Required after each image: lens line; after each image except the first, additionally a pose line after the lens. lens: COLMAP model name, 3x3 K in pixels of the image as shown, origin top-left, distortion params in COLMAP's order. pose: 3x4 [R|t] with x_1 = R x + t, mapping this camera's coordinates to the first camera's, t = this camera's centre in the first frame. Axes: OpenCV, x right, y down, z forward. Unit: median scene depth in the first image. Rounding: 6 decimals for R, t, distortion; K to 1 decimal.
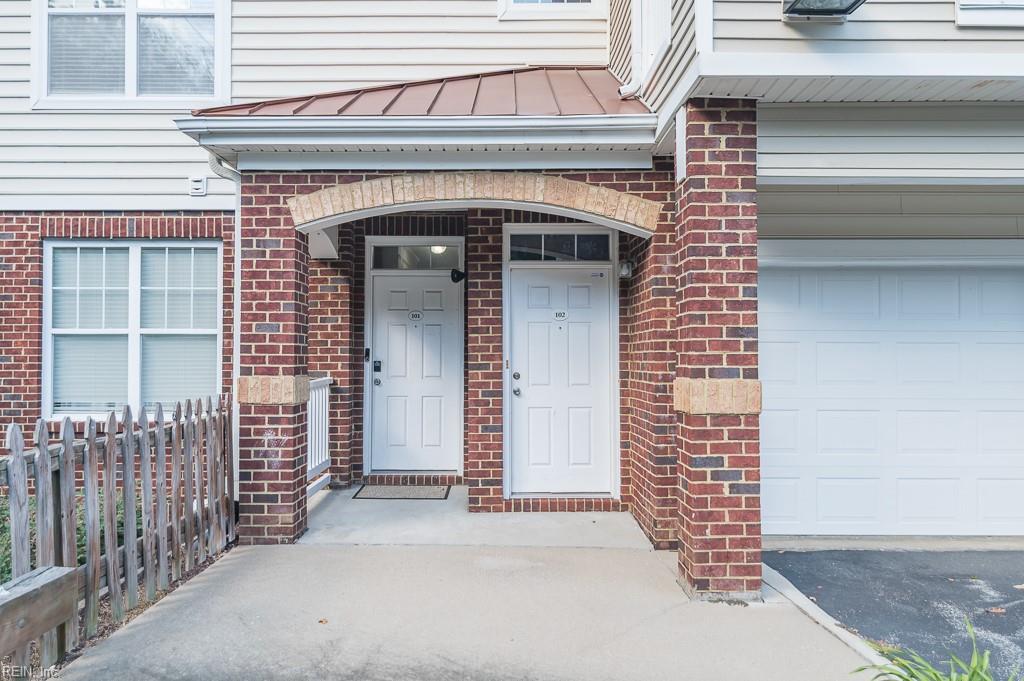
lens RADIAL K [[796.7, 0, 511.5], [0, 796.7, 322.8], [0, 0, 1]] dist [0.005790, 0.000517]
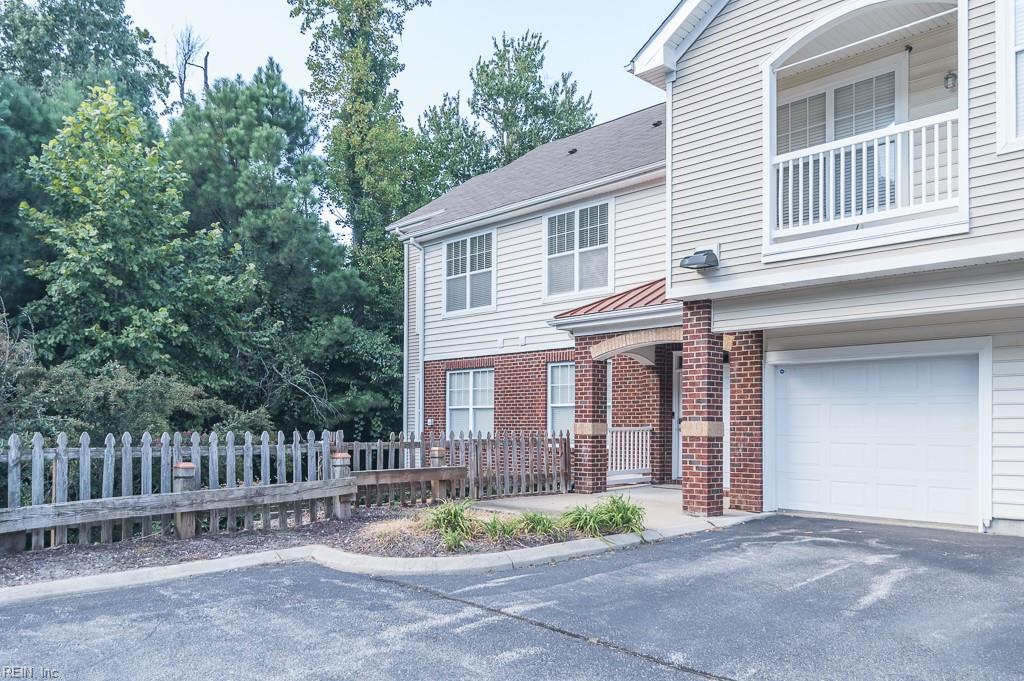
lens RADIAL K [[796.7, 0, 511.5], [0, 796.7, 322.8], [0, 0, 1]] dist [0.005790, 0.000517]
pose [[0.695556, -0.090000, -0.712813, 1.252518], [0.026322, 0.994649, -0.099900, 0.001840], [0.717990, 0.050723, 0.694203, -0.809932]]
